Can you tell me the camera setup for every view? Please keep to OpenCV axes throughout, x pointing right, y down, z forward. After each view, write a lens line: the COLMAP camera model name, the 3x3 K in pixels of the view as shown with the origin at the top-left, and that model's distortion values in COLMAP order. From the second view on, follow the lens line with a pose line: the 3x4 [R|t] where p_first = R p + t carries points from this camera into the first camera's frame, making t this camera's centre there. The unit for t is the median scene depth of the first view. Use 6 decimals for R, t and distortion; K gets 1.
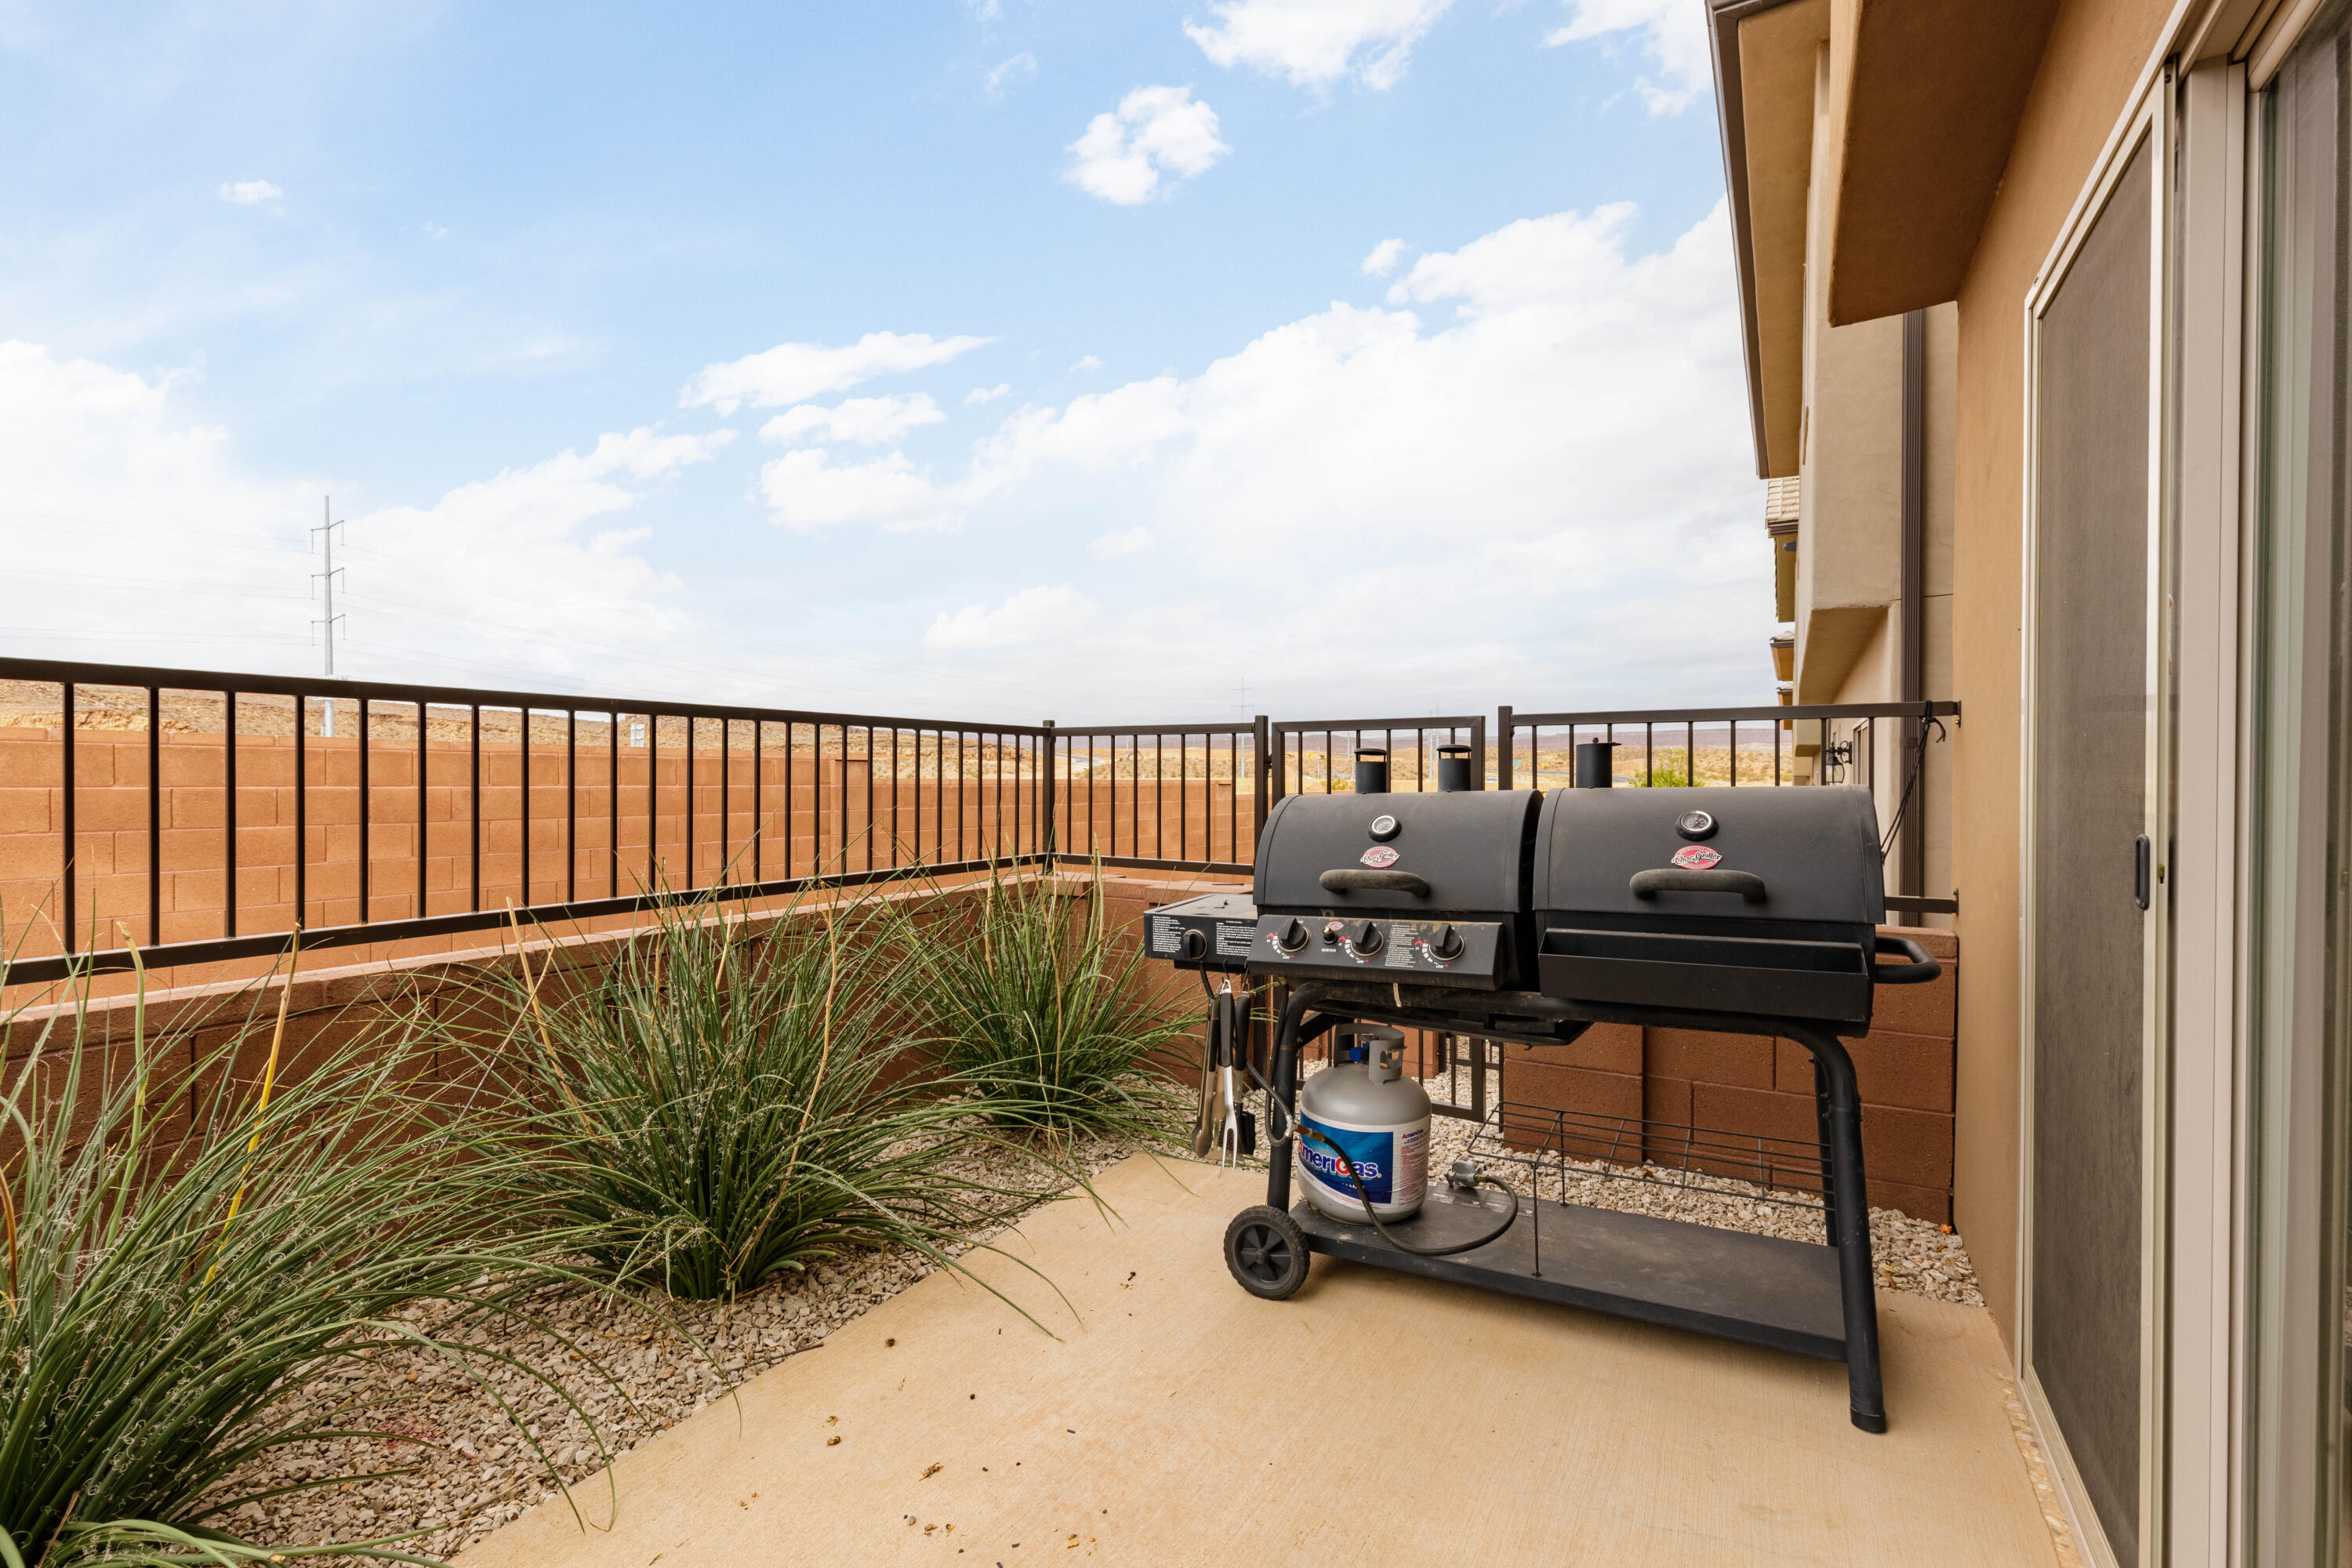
lens RADIAL K [[1054.8, 0, 1171.2], [0, 1054.8, 786.8], [0, 0, 1]] dist [0.001618, 0.000468]
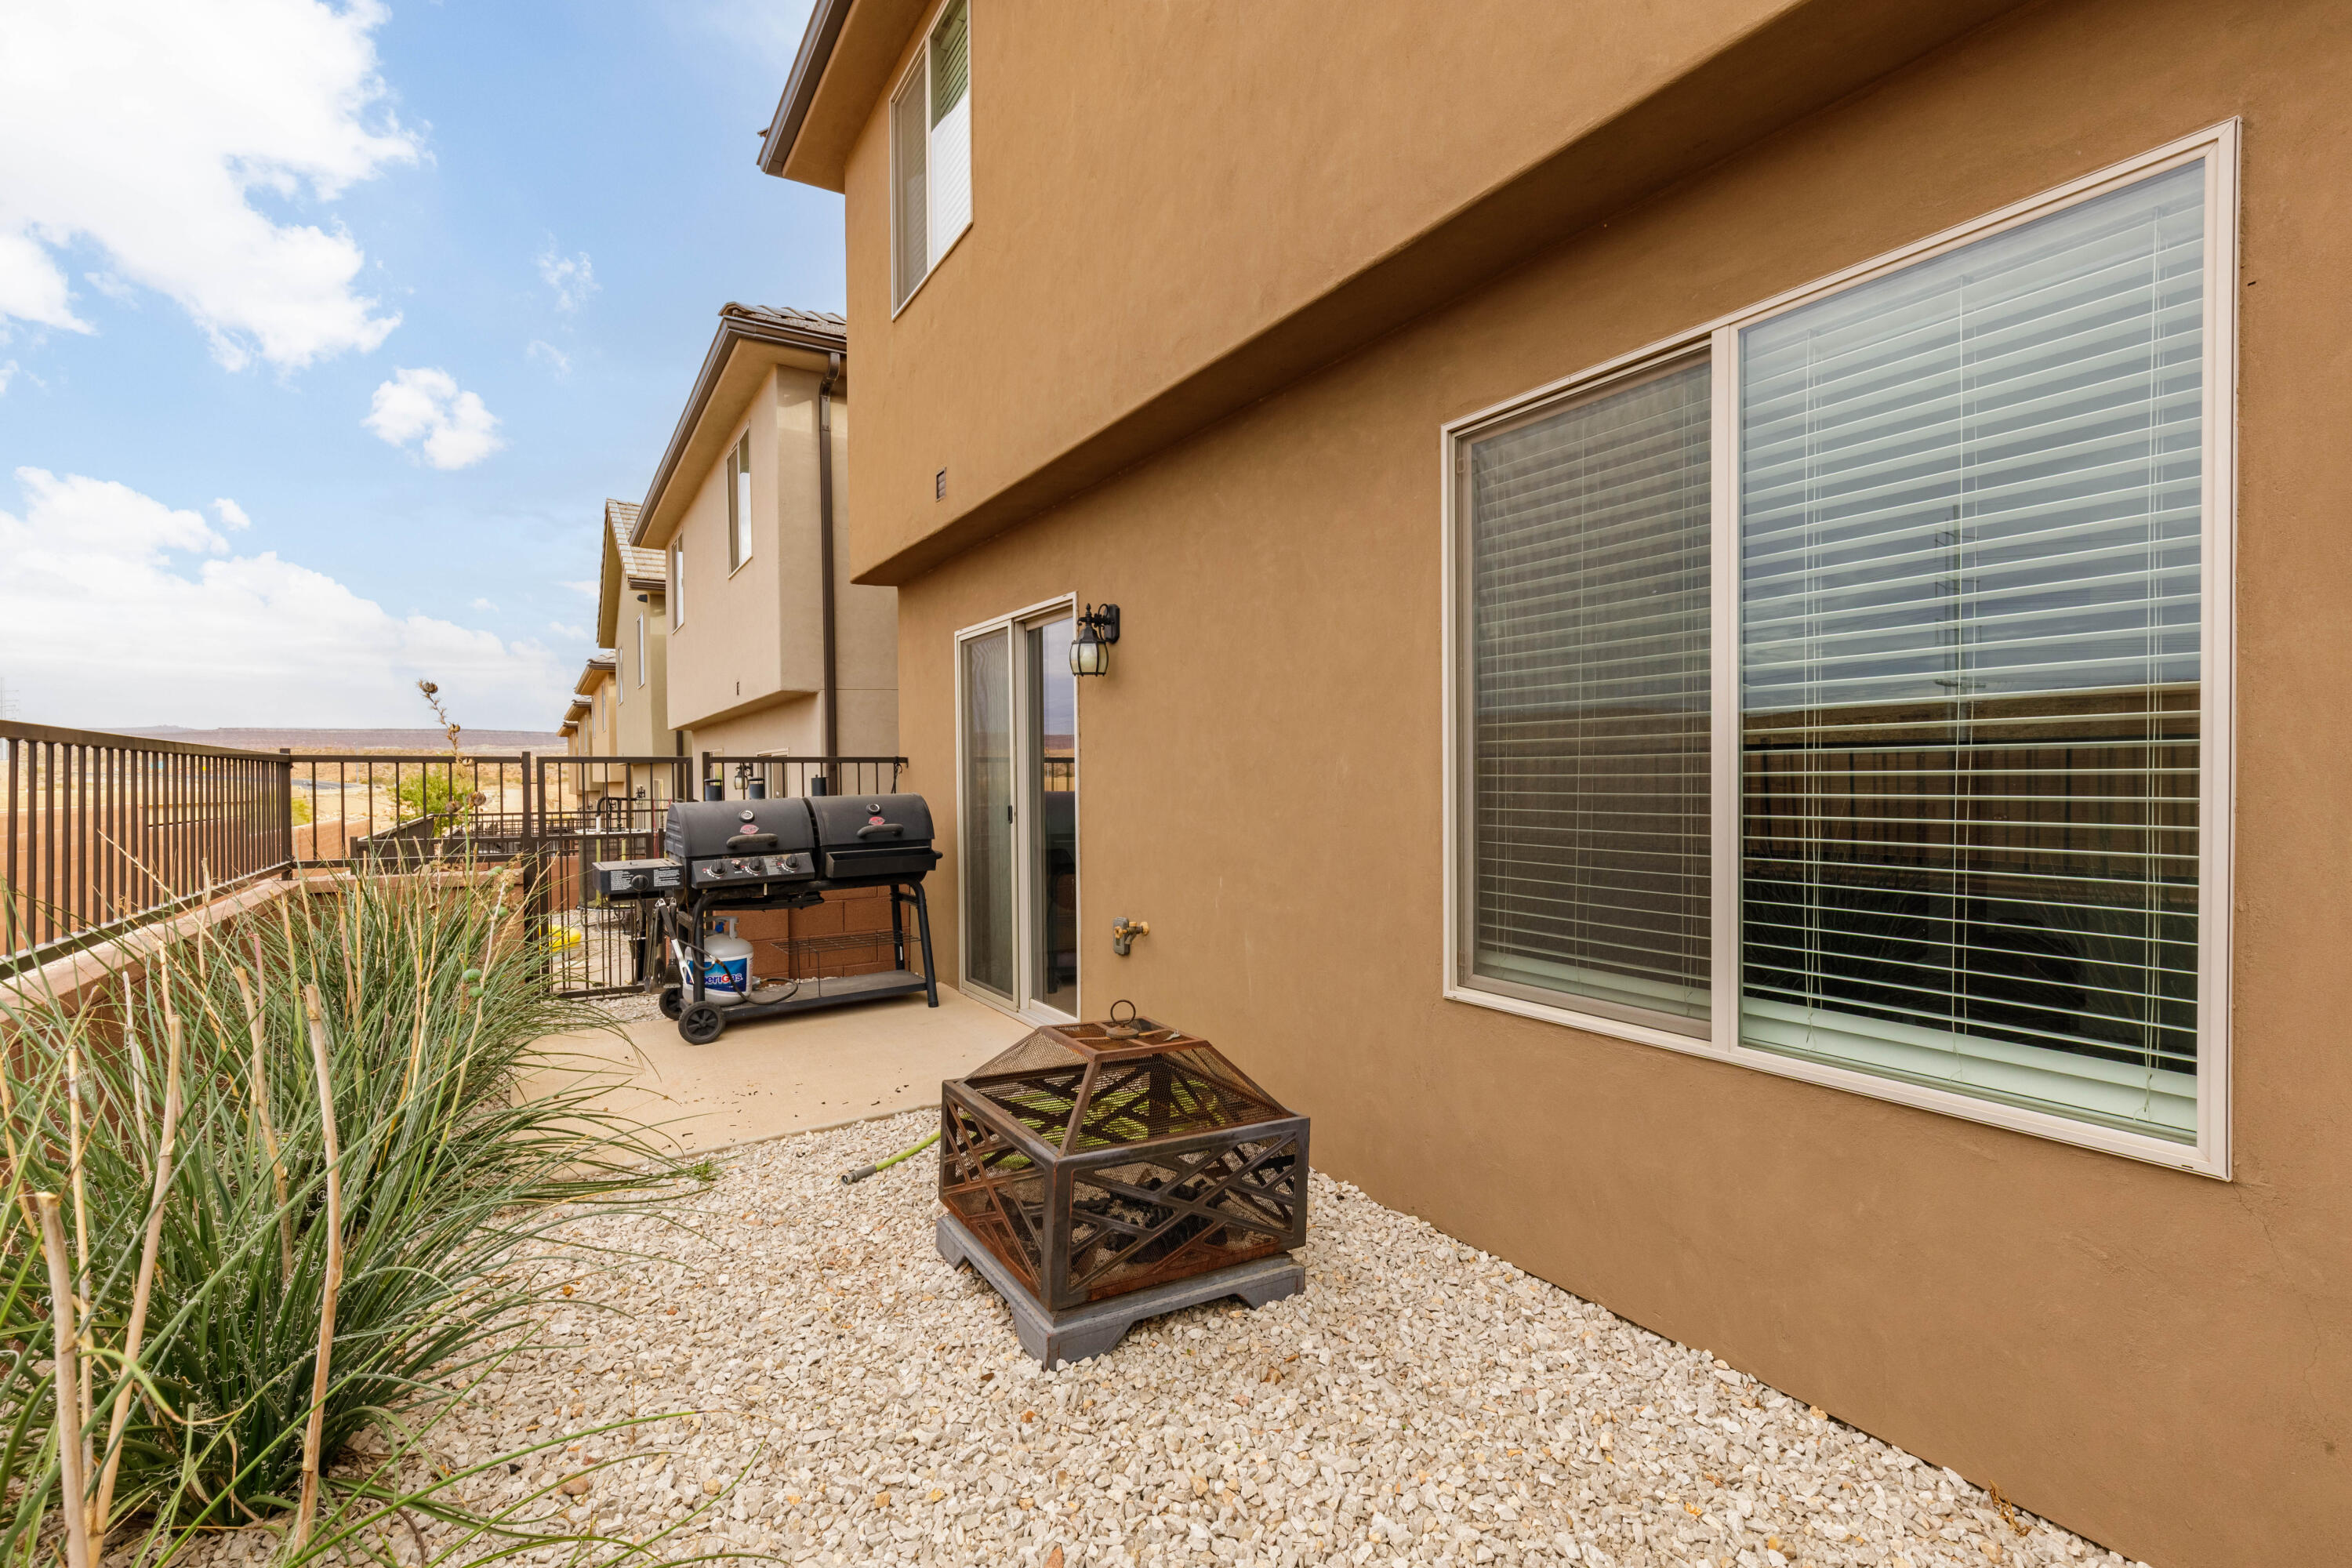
lens RADIAL K [[1054.8, 0, 1173.6], [0, 1054.8, 781.9], [0, 0, 1]] dist [0.001618, 0.000468]
pose [[0.476750, -0.009586, 0.878986, -1.269704], [0.017313, 0.999849, 0.001514, -0.020649], [-0.878868, 0.014497, 0.476844, -0.802309]]
